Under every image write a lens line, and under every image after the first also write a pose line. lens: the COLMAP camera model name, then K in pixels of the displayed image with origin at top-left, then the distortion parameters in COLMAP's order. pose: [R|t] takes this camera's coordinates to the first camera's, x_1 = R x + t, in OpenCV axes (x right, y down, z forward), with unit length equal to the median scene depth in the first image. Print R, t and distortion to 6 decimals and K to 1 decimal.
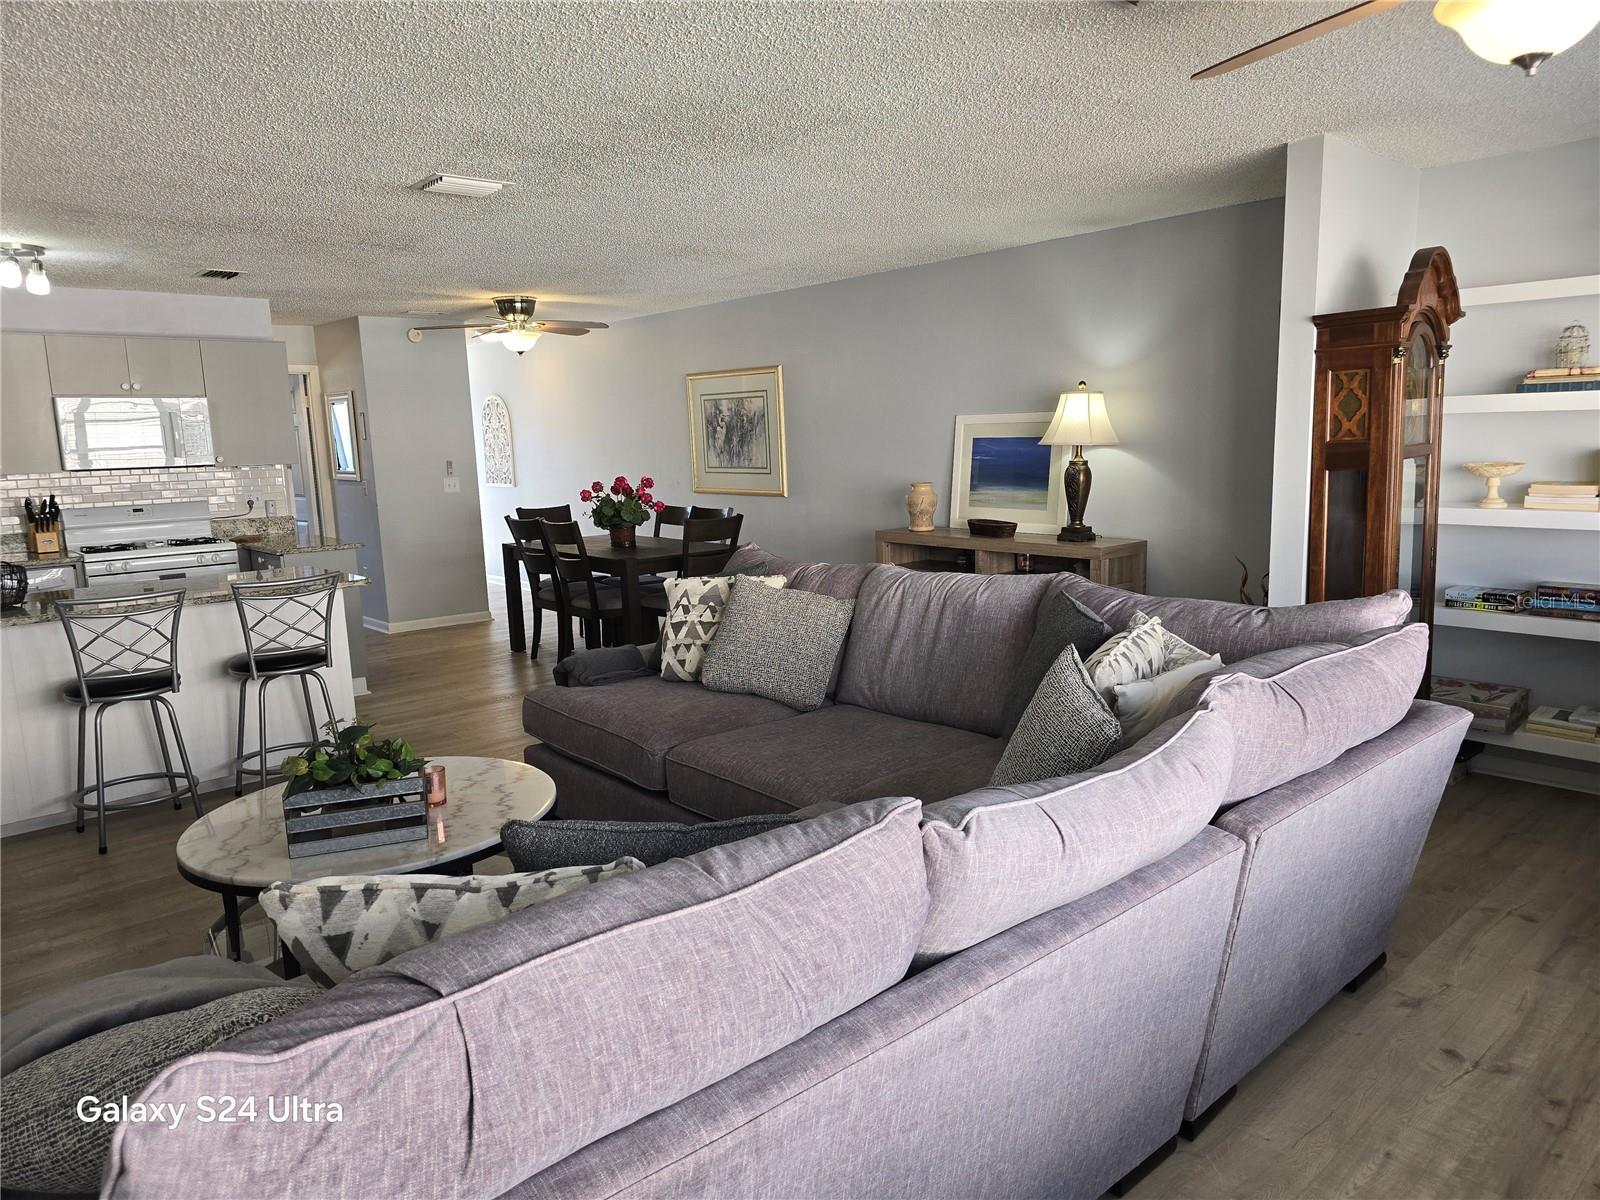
lens RADIAL K [[1068.7, 0, 815.8], [0, 1068.7, 612.4], [0, 0, 1]] dist [0.060747, -0.054056]
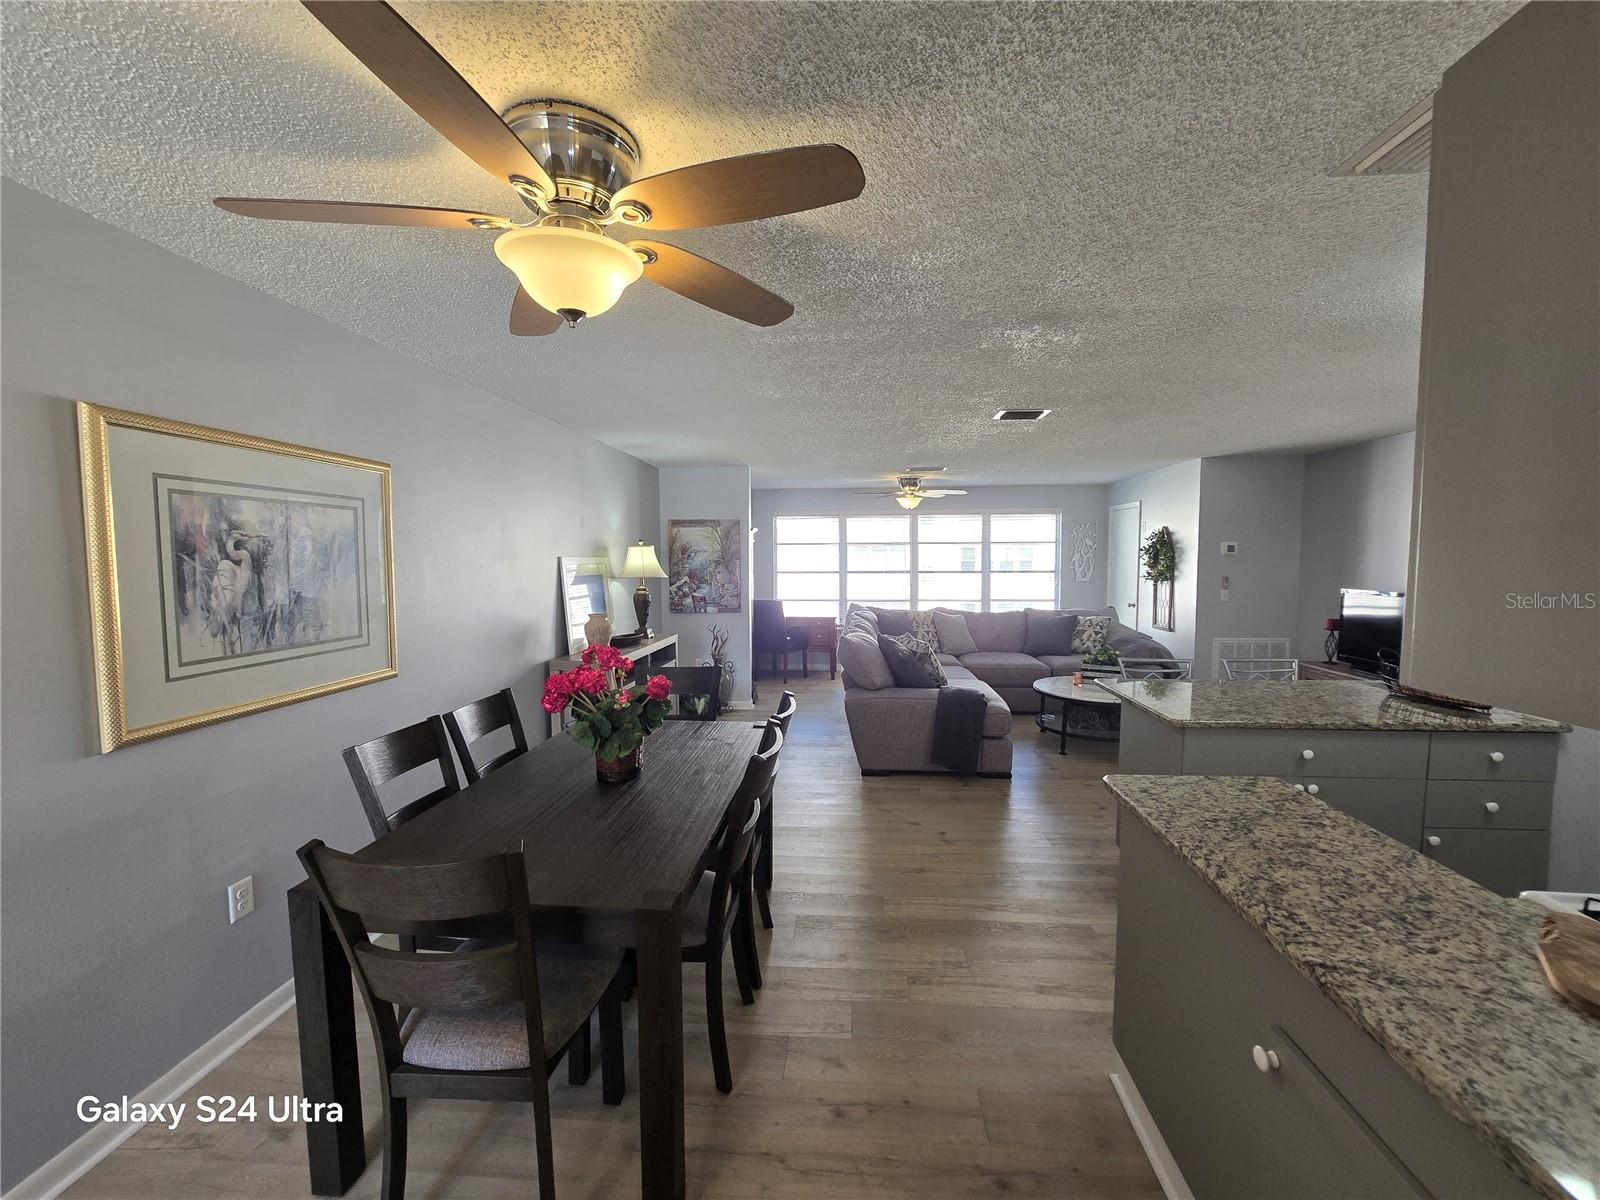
lens RADIAL K [[655.6, 0, 794.6], [0, 655.6, 601.7], [0, 0, 1]] dist [-0.011792, 0.004216]
pose [[-0.678723, -0.016060, 0.734219, -0.609362], [0.148616, 0.976072, 0.158733, -0.235699], [-0.719200, 0.216852, -0.660096, 1.442633]]
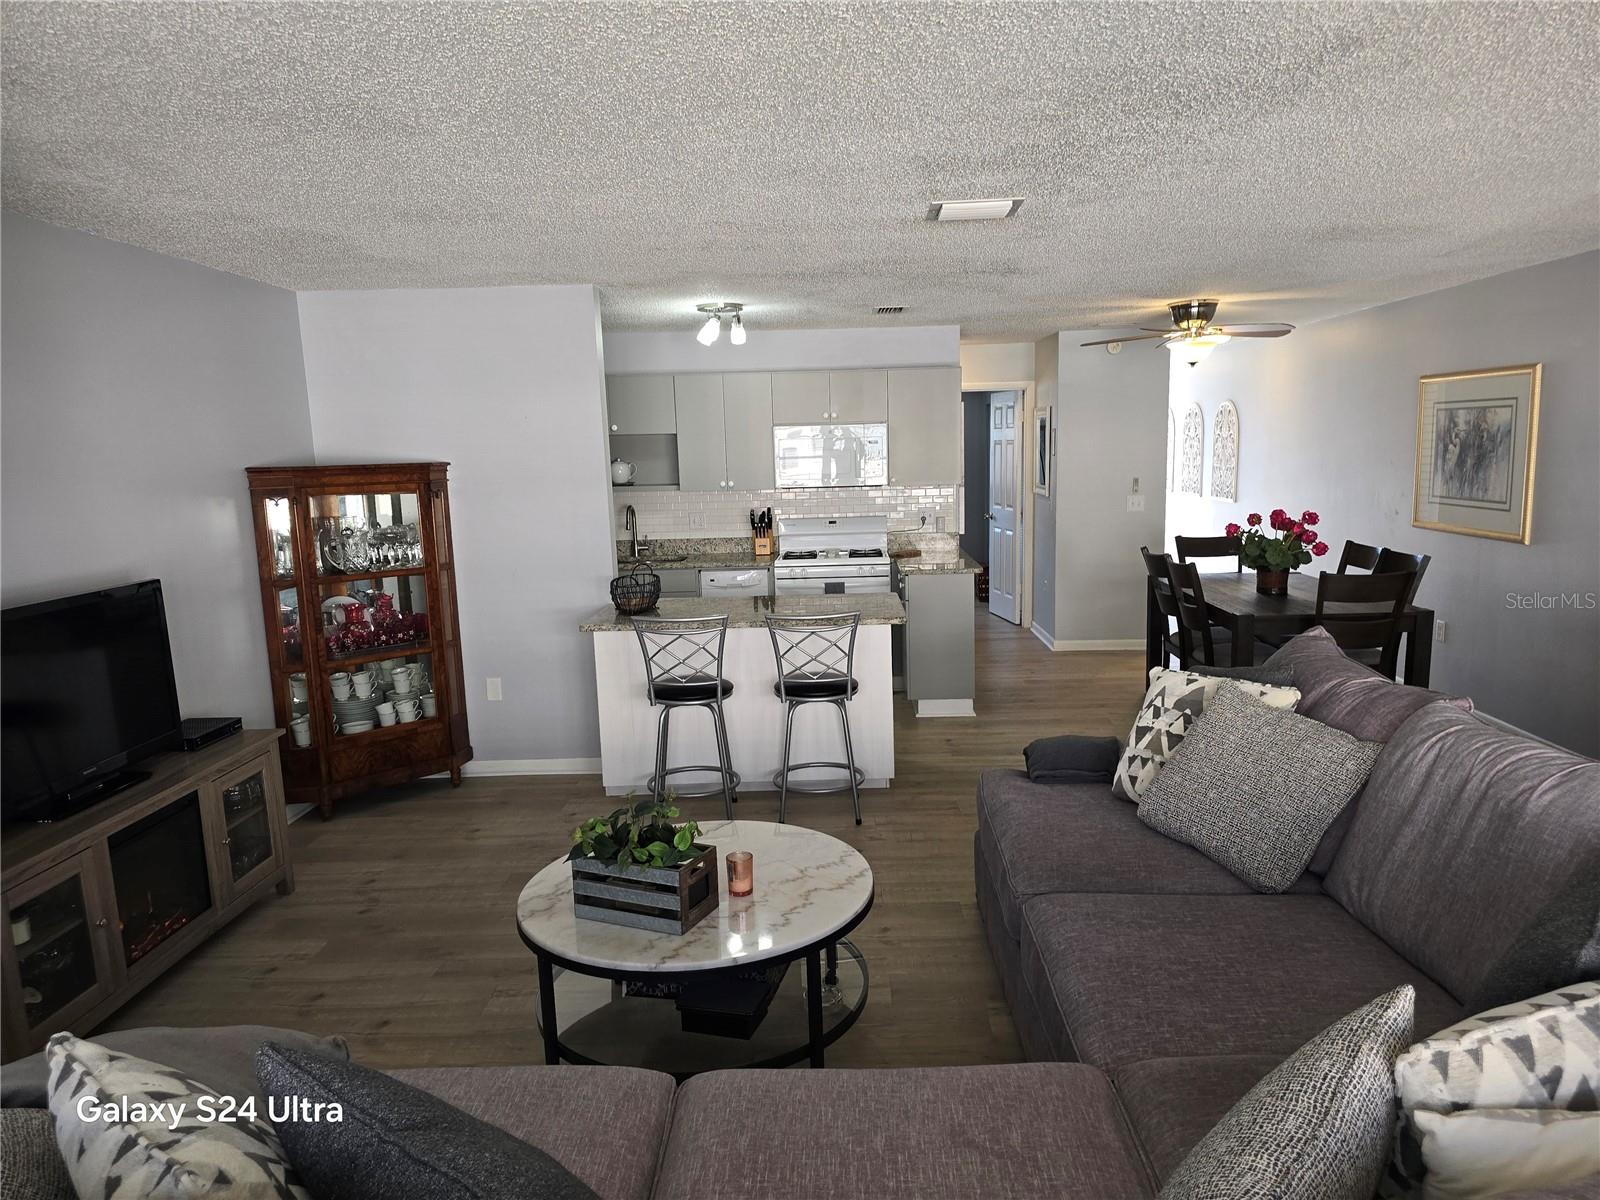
lens RADIAL K [[1068.7, 0, 820.6], [0, 1068.7, 622.4], [0, 0, 1]] dist [0.060747, -0.054056]
pose [[0.730090, 0.121689, -0.672429, 0.165466], [-0.107470, 0.992218, 0.062875, -0.068402], [0.674847, 0.026362, 0.737486, 0.186985]]
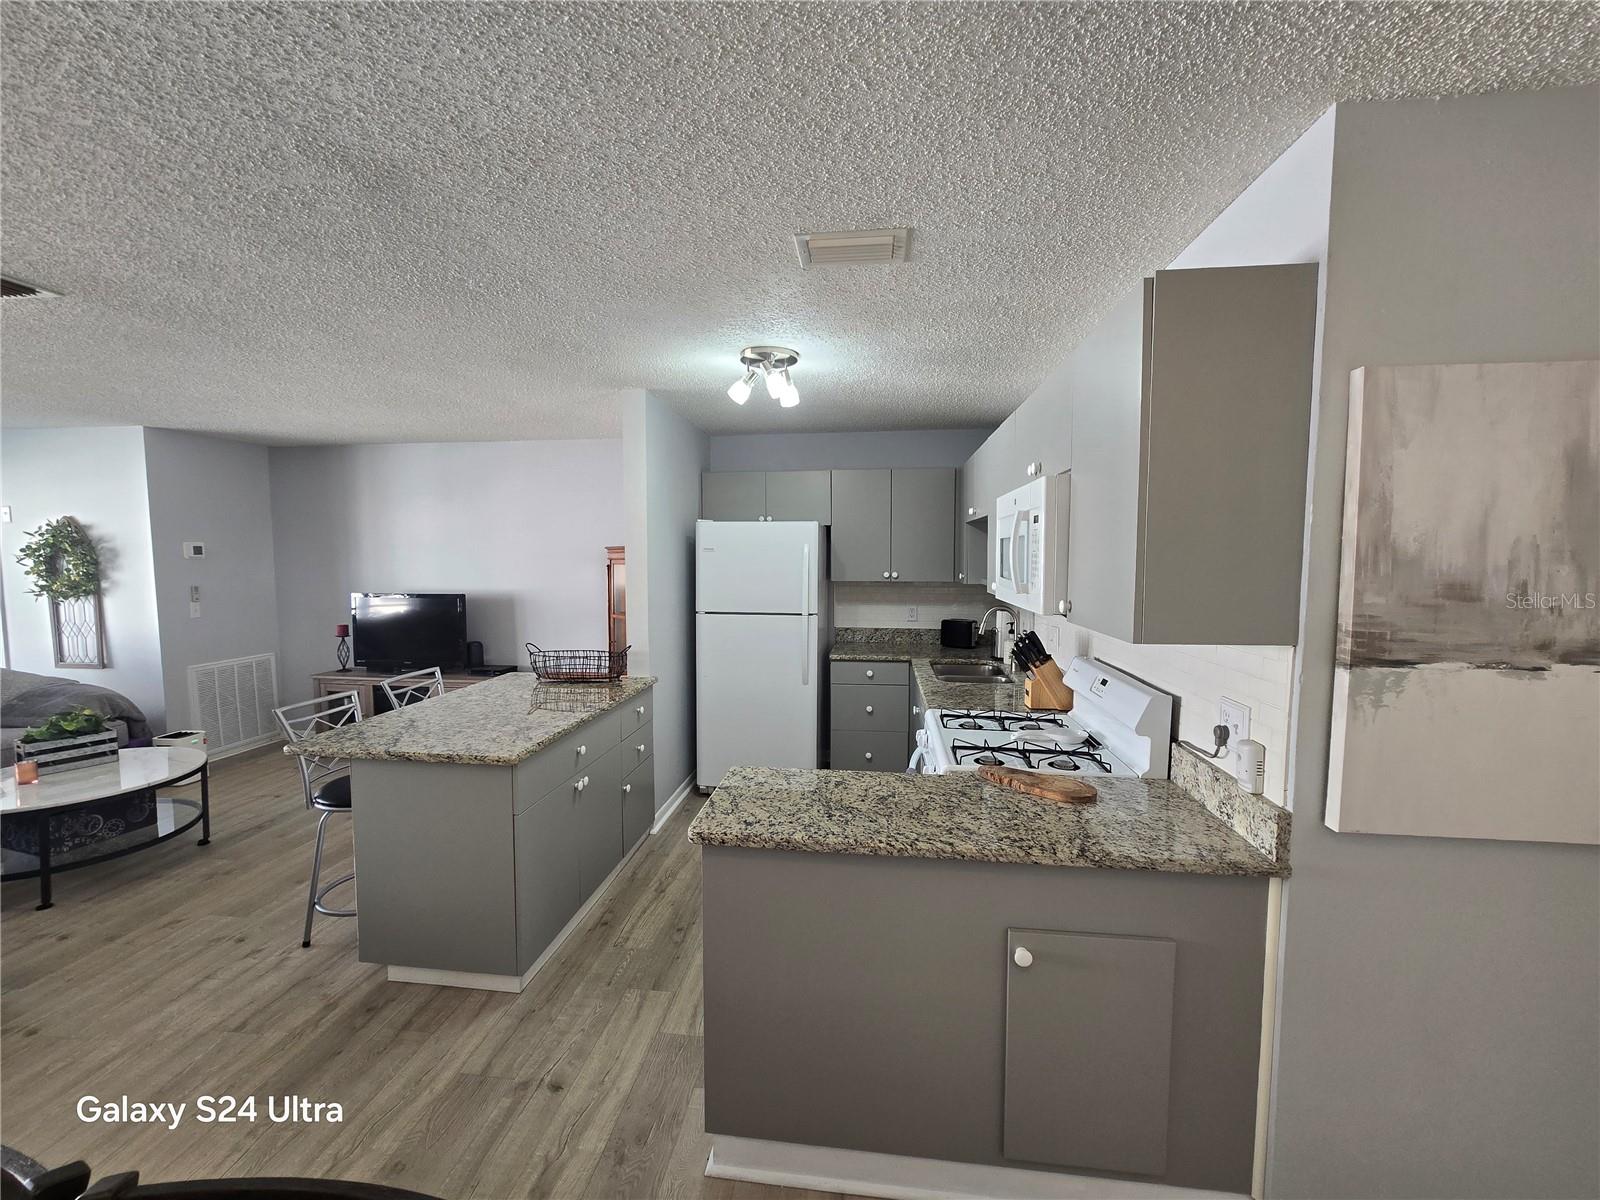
lens RADIAL K [[655.6, 0, 801.0], [0, 655.6, 602.7], [0, 0, 1]] dist [-0.011792, 0.004216]
pose [[-0.755305, 0.079079, -0.650585, -0.339218], [-0.085419, 0.972347, 0.217359, -0.228116], [0.649783, 0.219745, -0.727663, 1.335156]]
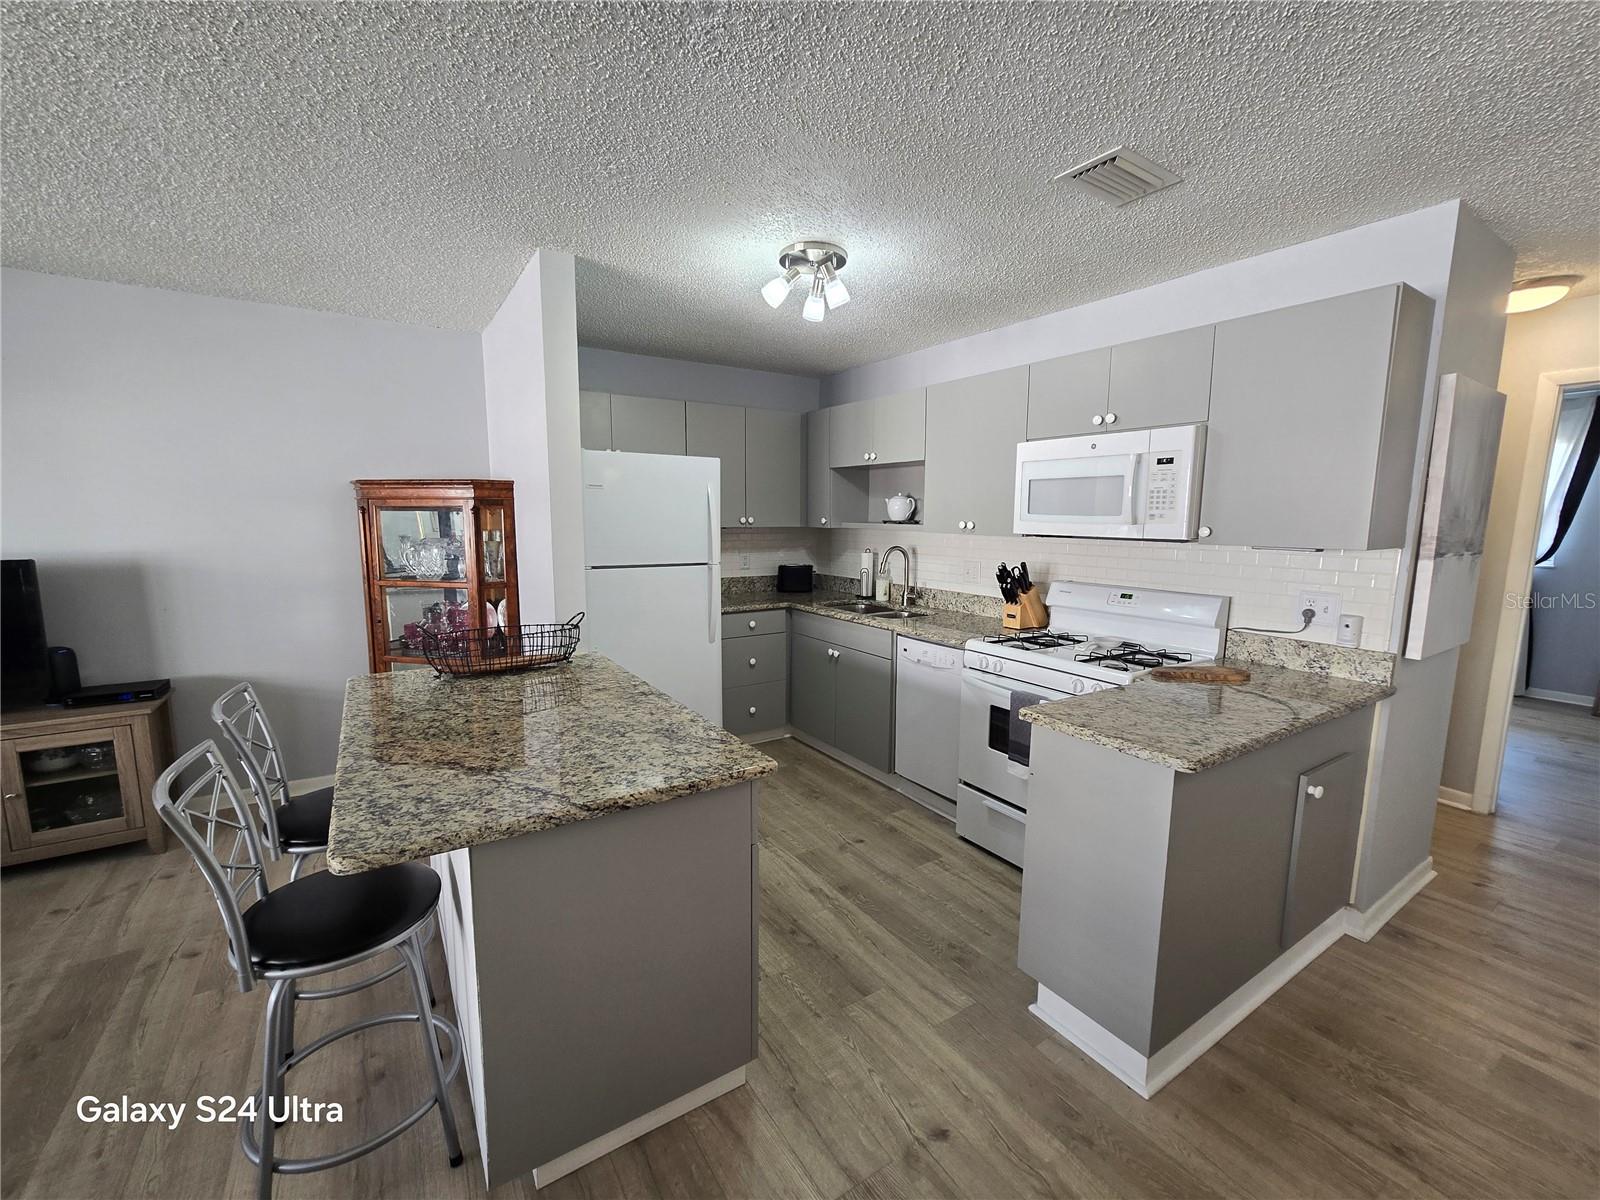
lens RADIAL K [[655.6, 0, 793.5], [0, 655.6, 599.6], [0, 0, 1]] dist [-0.011792, 0.004216]
pose [[-0.163835, 0.157207, -0.973881, -0.200375], [-0.166017, 0.968746, 0.184307, -0.158336], [0.972418, 0.191877, -0.132616, 0.994263]]
